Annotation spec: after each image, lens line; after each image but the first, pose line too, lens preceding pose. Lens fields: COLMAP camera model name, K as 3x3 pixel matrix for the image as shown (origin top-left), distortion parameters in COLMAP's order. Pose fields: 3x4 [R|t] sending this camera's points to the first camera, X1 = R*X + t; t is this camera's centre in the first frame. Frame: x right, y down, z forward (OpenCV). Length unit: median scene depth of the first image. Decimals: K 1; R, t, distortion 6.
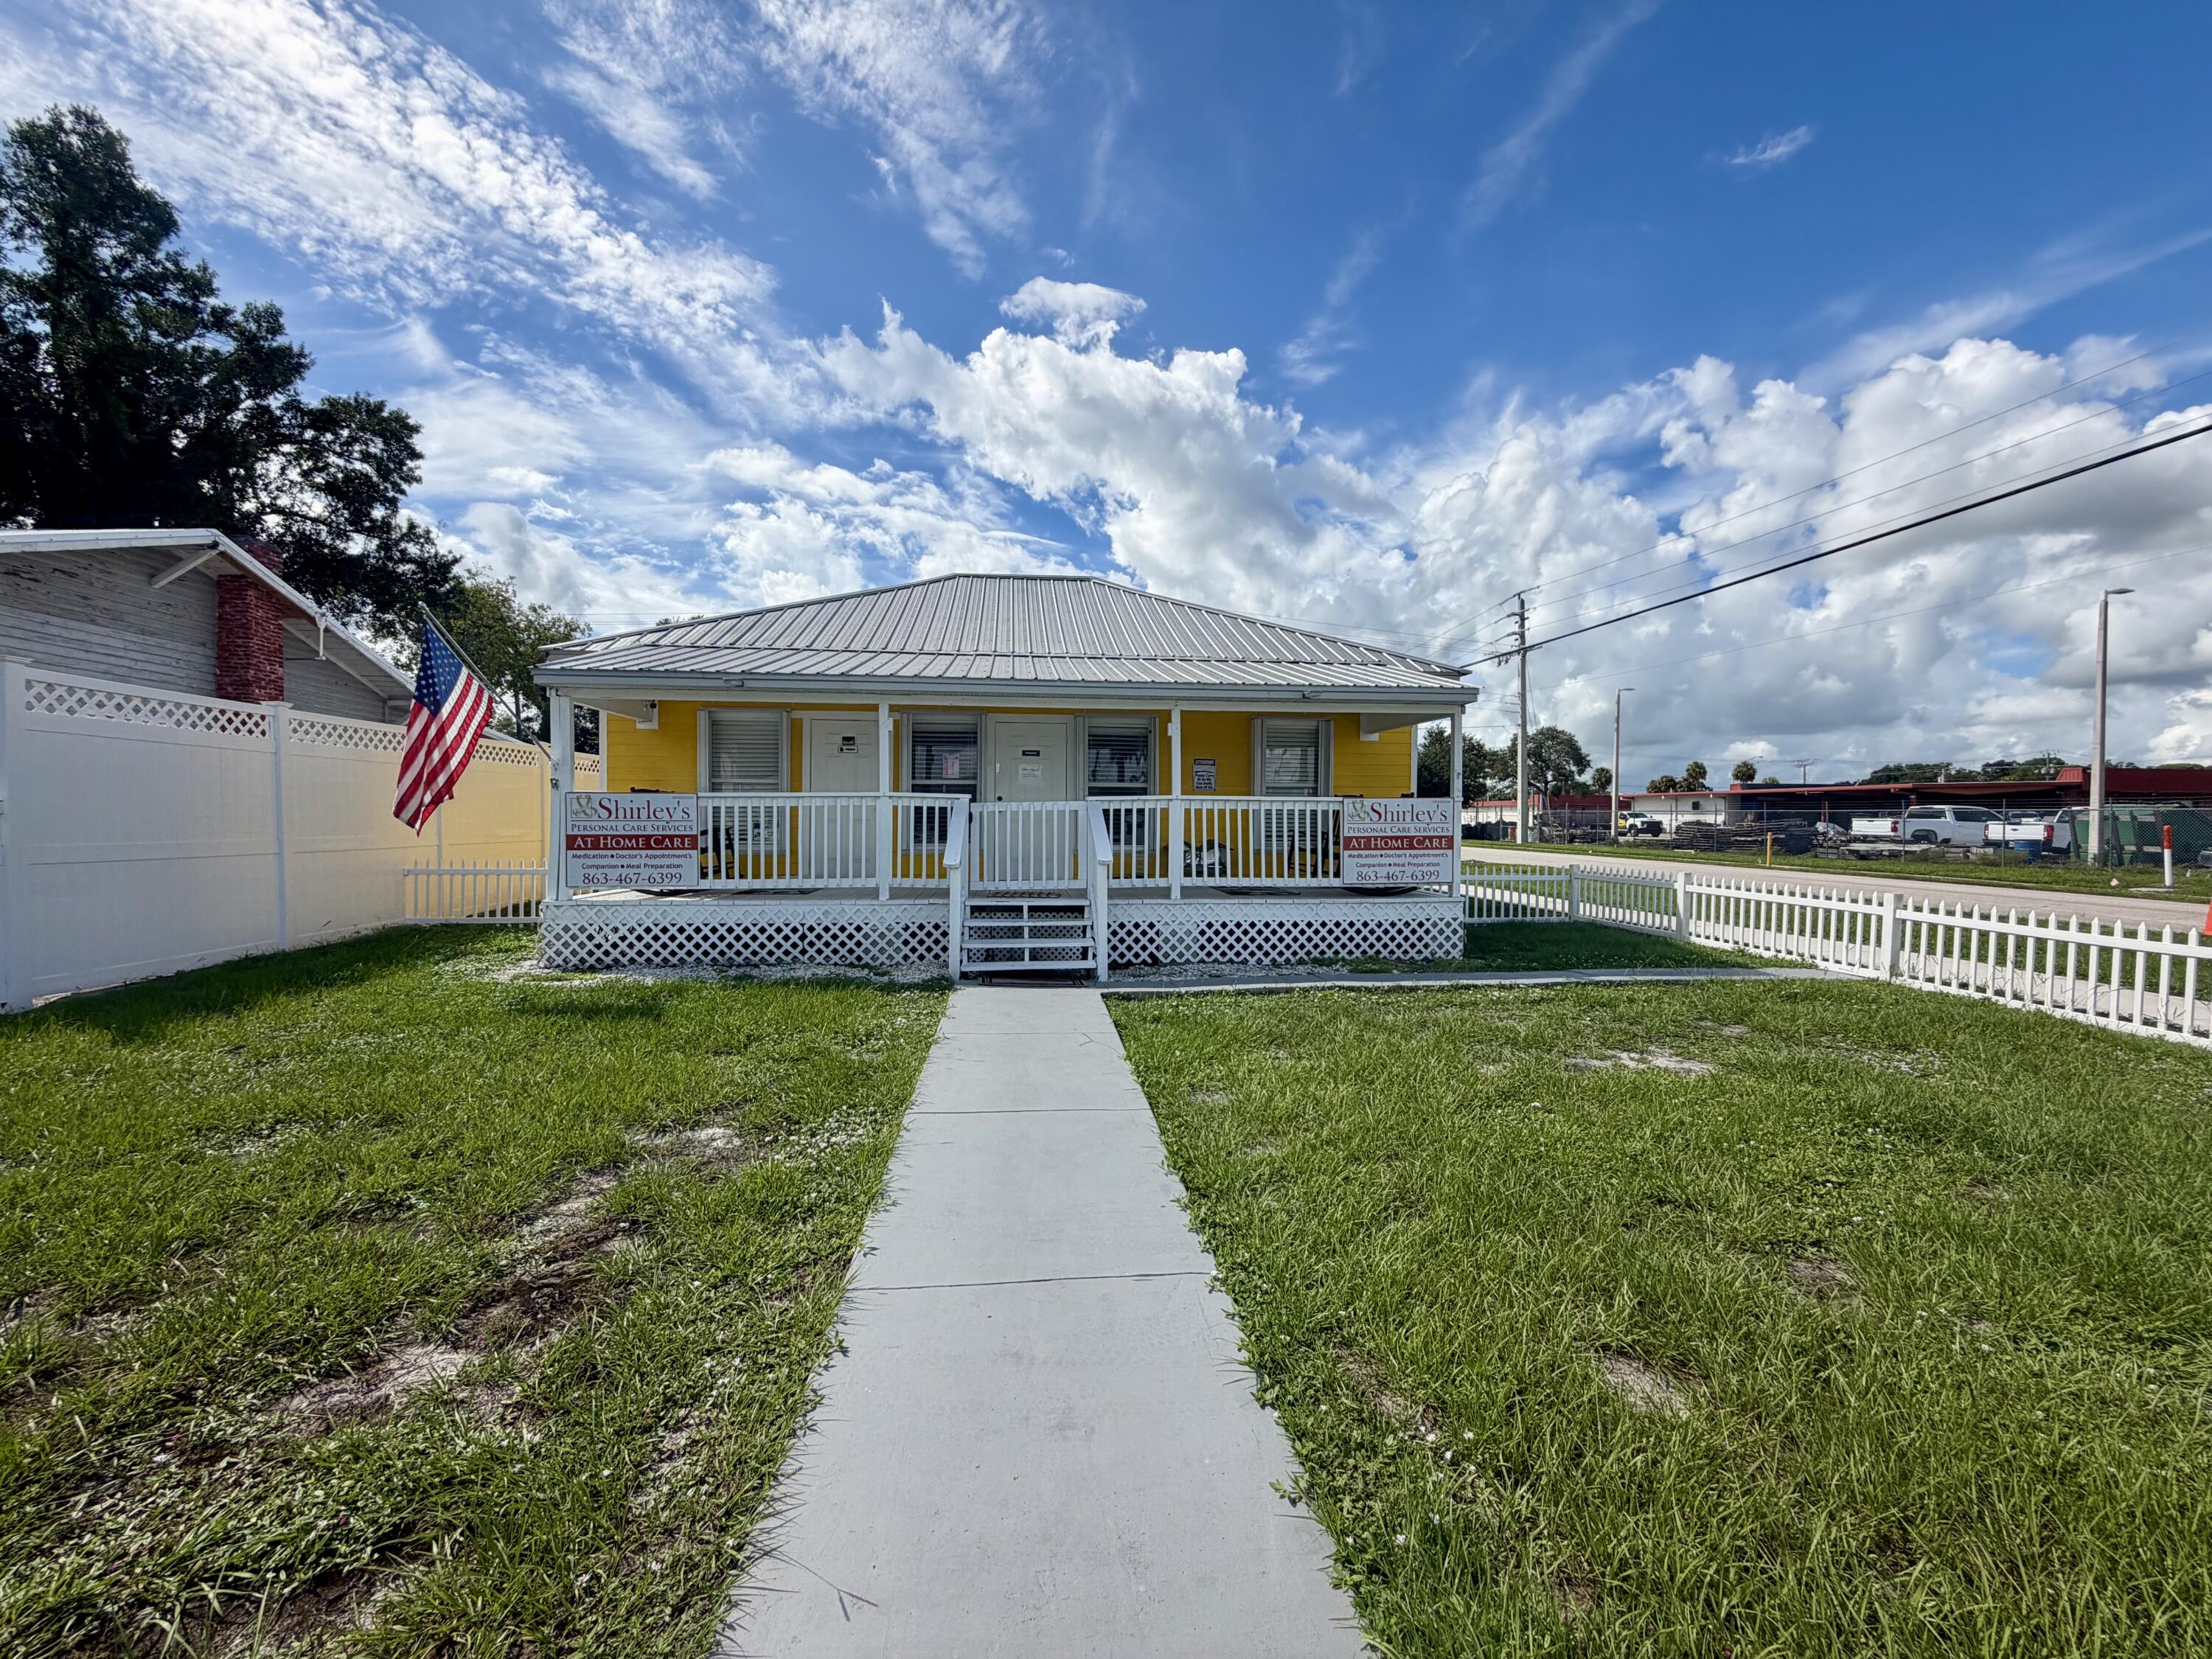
lens RADIAL K [[893.9, 0, 1095.3], [0, 893.9, 836.7], [0, 0, 1]] dist [-0.002842, -0.000272]
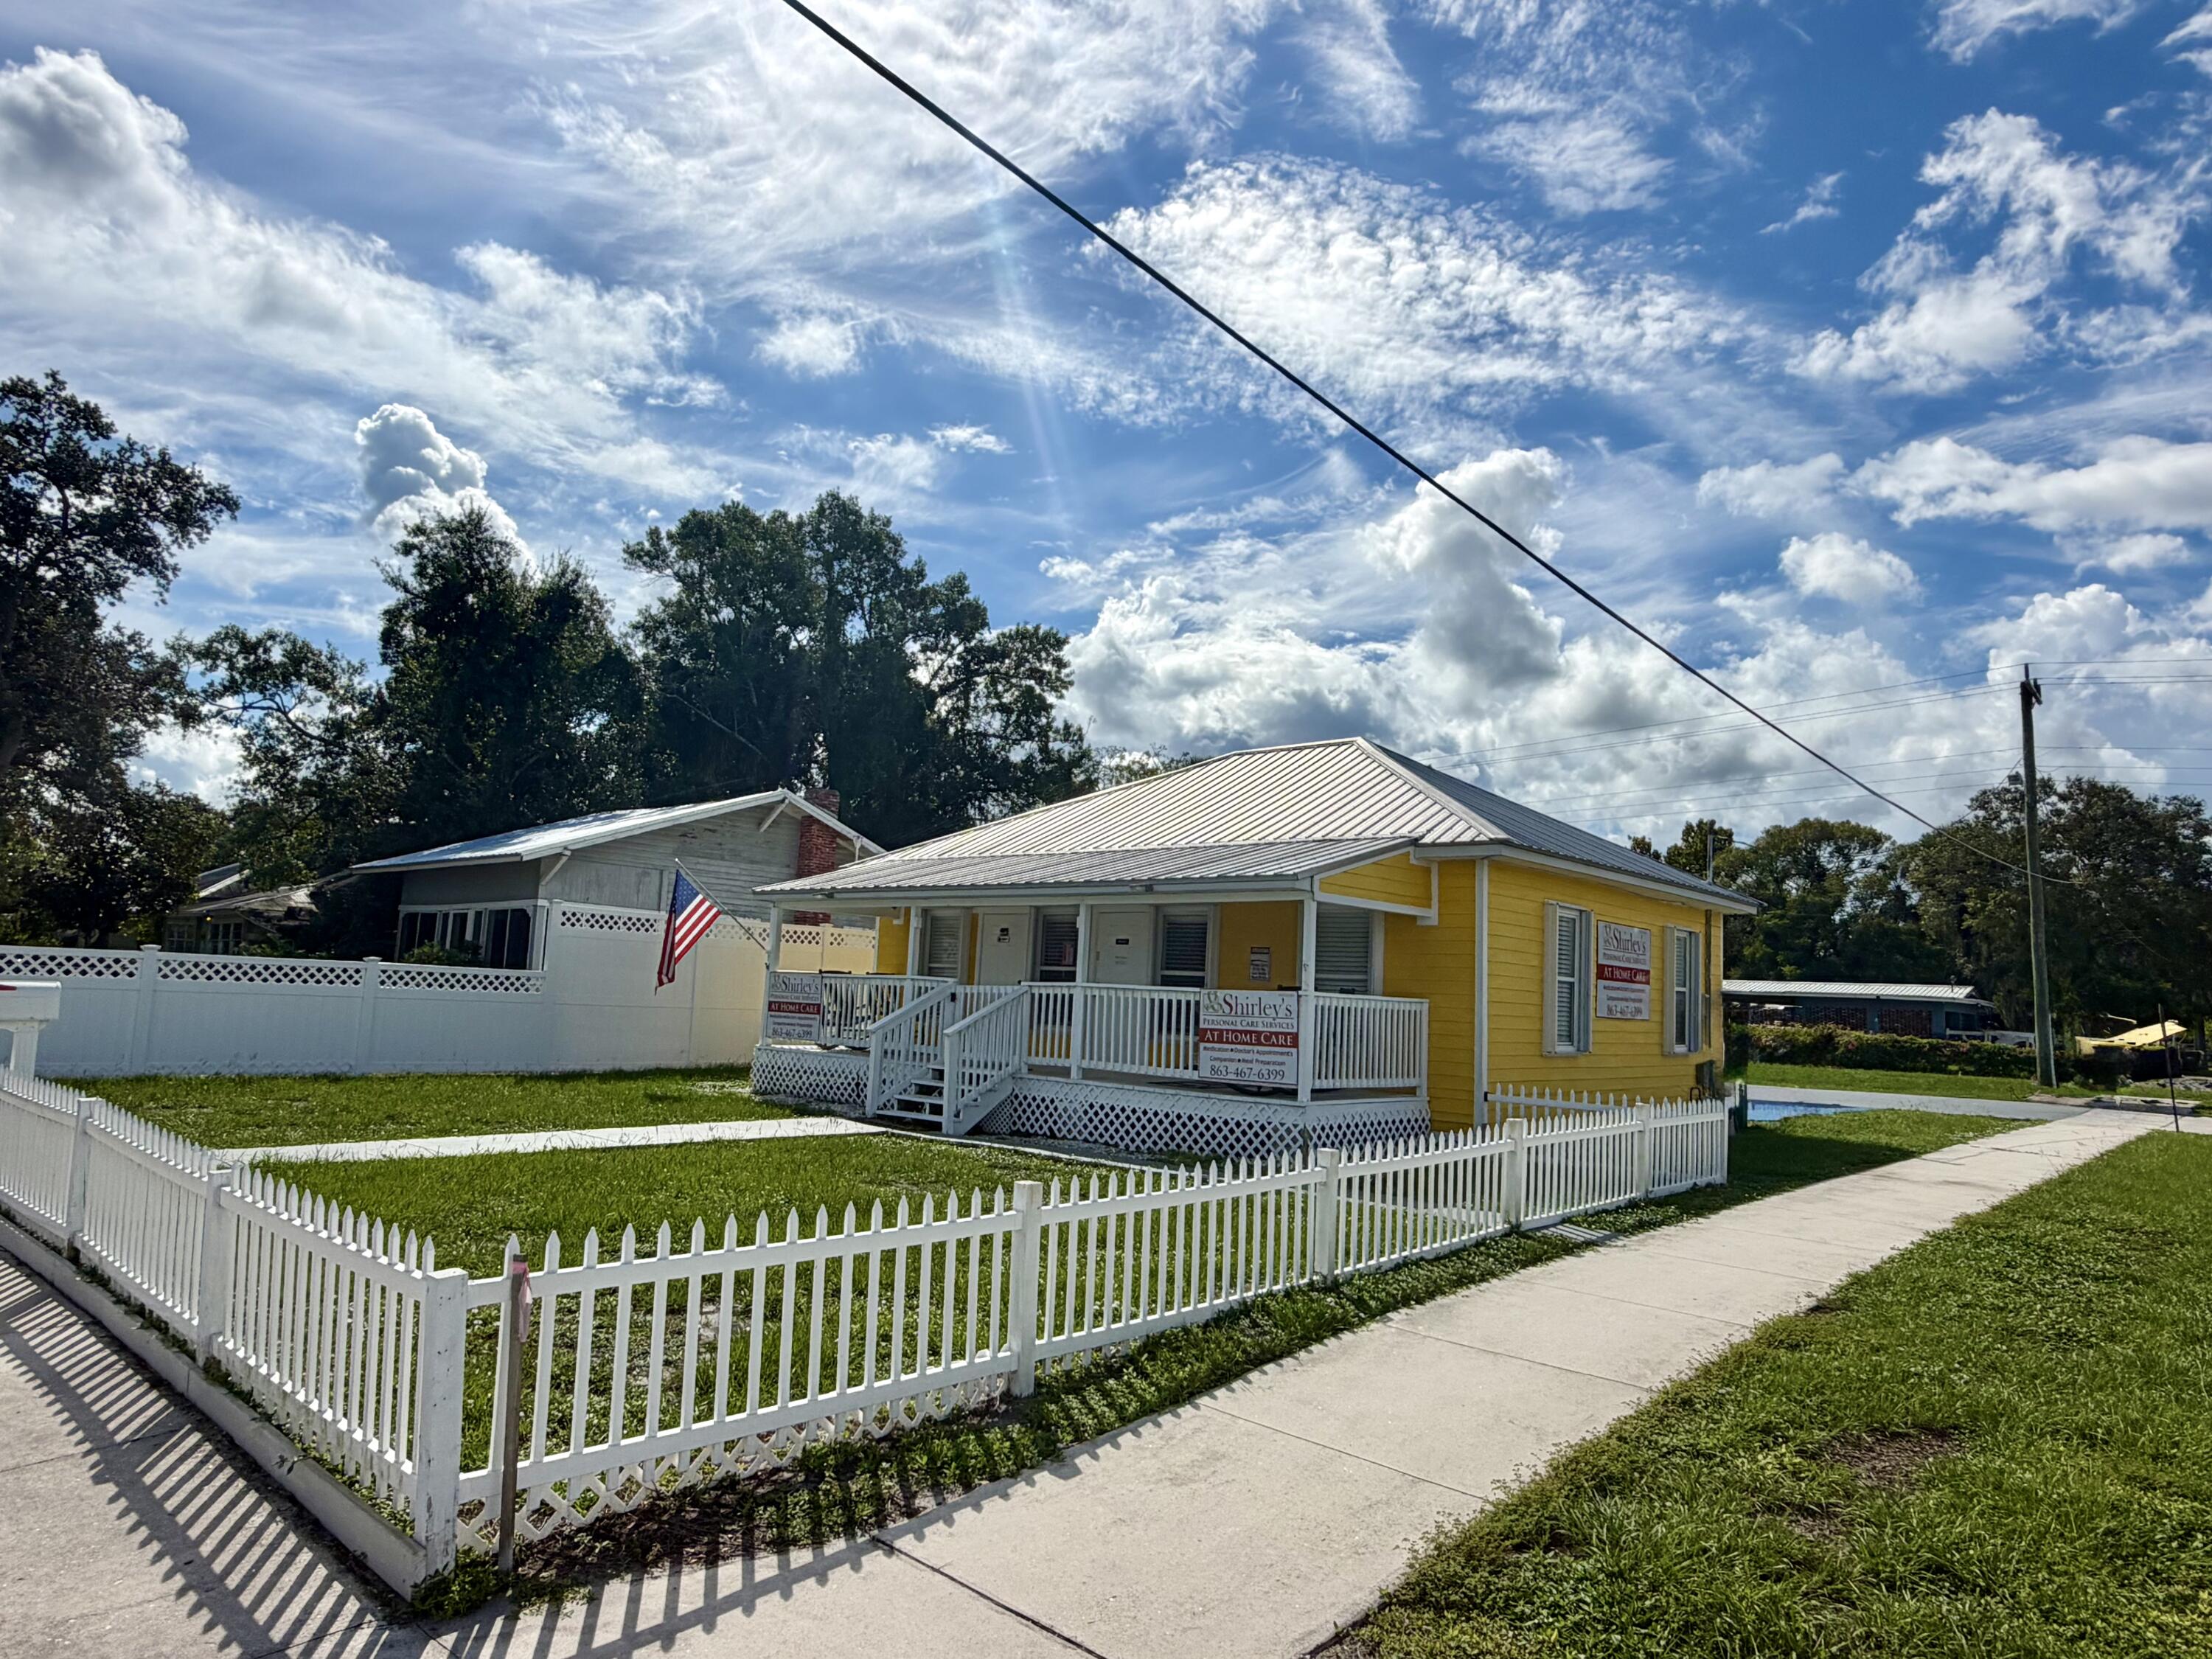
lens RADIAL K [[1350.3, 0, 1095.1], [0, 1350.3, 828.7], [0, 0, 1]] dist [0.005032, 0.005039]
pose [[0.671424, -0.064494, -0.738262, 1.309568], [-0.057958, 0.988585, -0.139073, -0.003575], [0.738804, 0.136165, 0.660021, -0.100817]]
